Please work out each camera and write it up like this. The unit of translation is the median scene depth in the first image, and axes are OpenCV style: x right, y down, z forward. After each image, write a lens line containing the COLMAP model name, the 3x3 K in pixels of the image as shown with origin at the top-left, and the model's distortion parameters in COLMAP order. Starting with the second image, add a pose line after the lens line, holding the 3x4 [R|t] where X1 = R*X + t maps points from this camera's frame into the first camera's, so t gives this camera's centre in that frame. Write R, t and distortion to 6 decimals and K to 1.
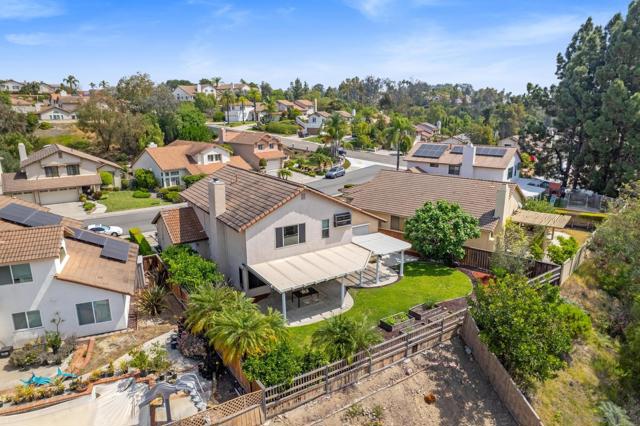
lens RADIAL K [[409.8, 0, 322.7], [0, 409.8, 211.5], [0, 0, 1]] dist [-0.074944, 0.064207]
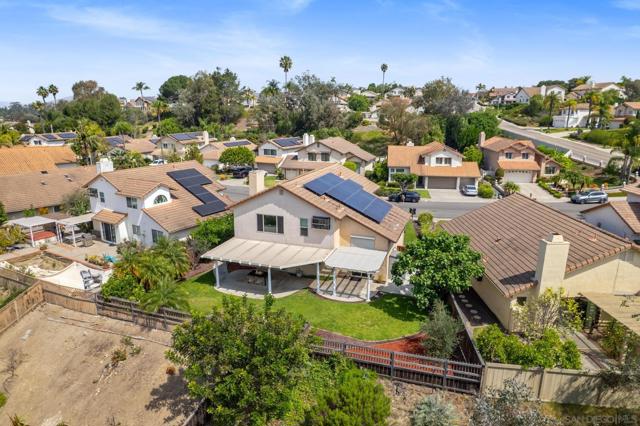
lens RADIAL K [[409.8, 0, 322.7], [0, 409.8, 211.5], [0, 0, 1]] dist [-0.074944, 0.064207]
pose [[0.604842, 0.195506, -0.771974, 0.734530], [-0.197933, 0.975882, 0.092066, -0.091147], [0.771355, 0.097114, 0.628952, 0.318479]]
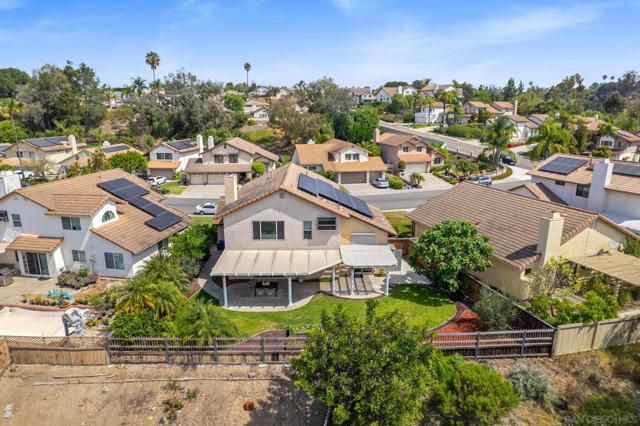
lens RADIAL K [[409.8, 0, 322.7], [0, 409.8, 211.5], [0, 0, 1]] dist [-0.074944, 0.064207]
pose [[0.847618, 0.130290, -0.514362, 0.485444], [-0.131059, 0.990757, 0.034991, -0.038916], [0.514167, 0.037753, 0.856859, 0.122578]]
